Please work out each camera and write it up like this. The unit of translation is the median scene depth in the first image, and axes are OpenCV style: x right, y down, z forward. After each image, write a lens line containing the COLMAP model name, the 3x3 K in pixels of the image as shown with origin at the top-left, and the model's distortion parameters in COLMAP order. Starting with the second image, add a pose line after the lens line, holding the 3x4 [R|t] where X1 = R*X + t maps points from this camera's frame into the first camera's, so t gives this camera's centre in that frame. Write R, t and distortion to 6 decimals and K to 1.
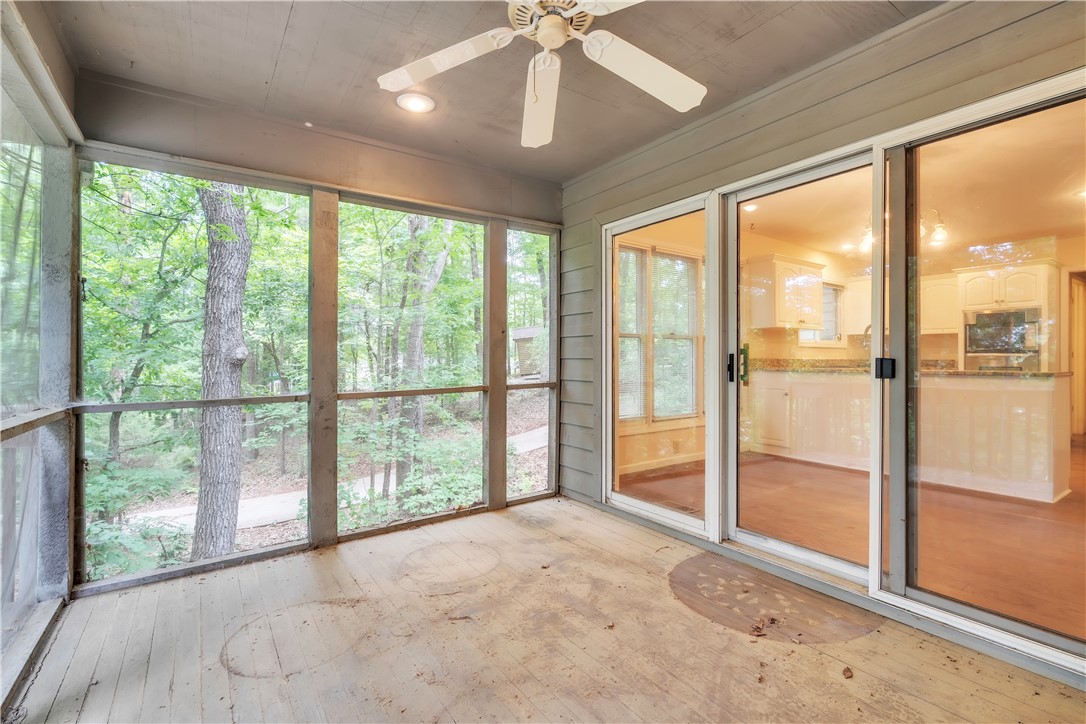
lens RADIAL K [[492.7, 0, 546.6], [0, 492.7, 363.3], [0, 0, 1]] dist [-0.002609, 0.000130]
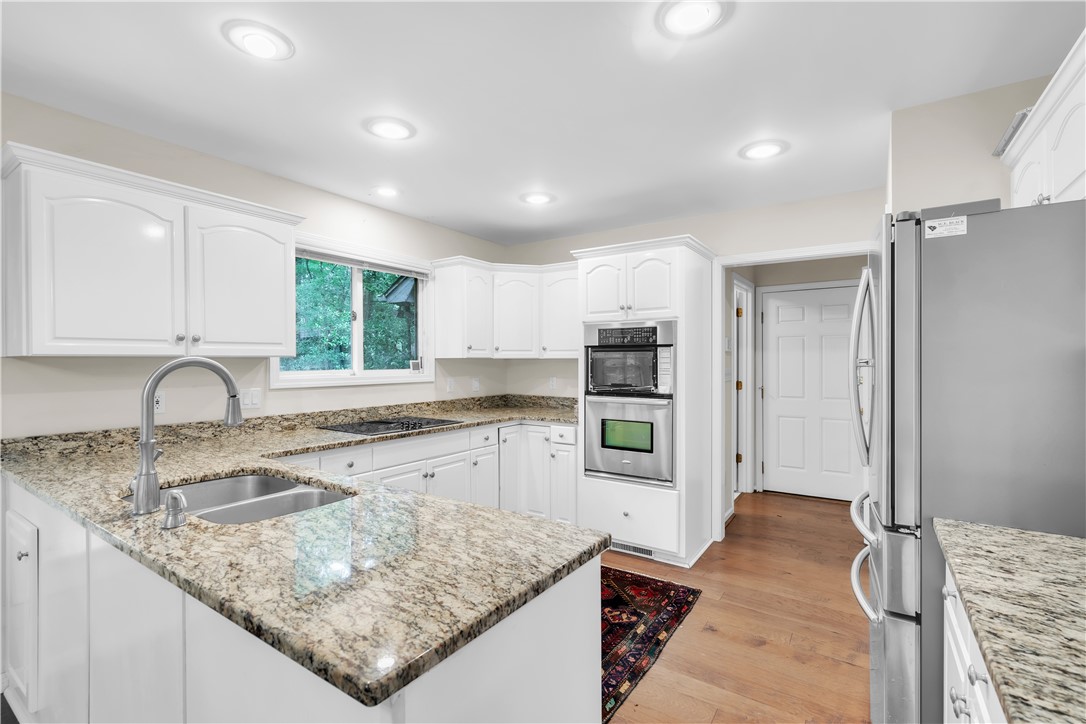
lens RADIAL K [[492.7, 0, 546.6], [0, 492.7, 363.3], [0, 0, 1]] dist [-0.002609, 0.000130]
pose [[0.932669, -0.006352, 0.360678, 0.627115], [0.007841, 0.999966, -0.002663, -0.059704], [-0.360648, 0.005312, 0.932687, 0.493014]]
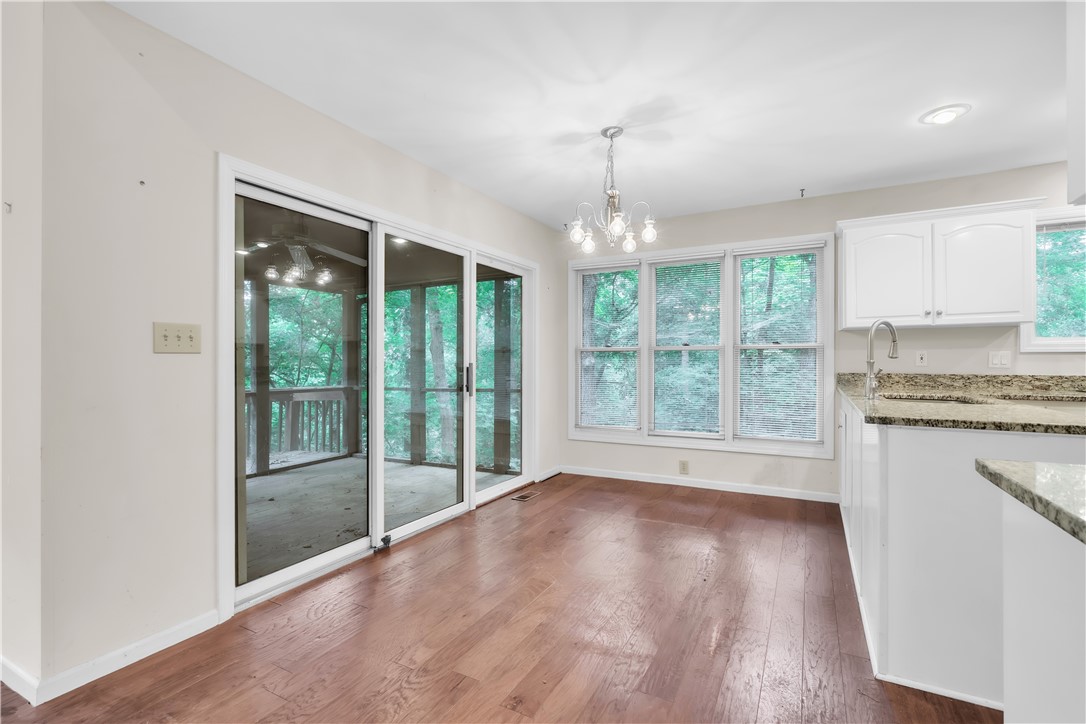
lens RADIAL K [[492.7, 0, 546.6], [0, 492.7, 363.3], [0, 0, 1]] dist [-0.002609, 0.000130]
pose [[0.451725, -0.001828, -0.892155, 0.815811], [-0.003715, 0.999985, -0.003930, -0.018991], [0.892149, 0.005089, 0.451712, 0.290645]]
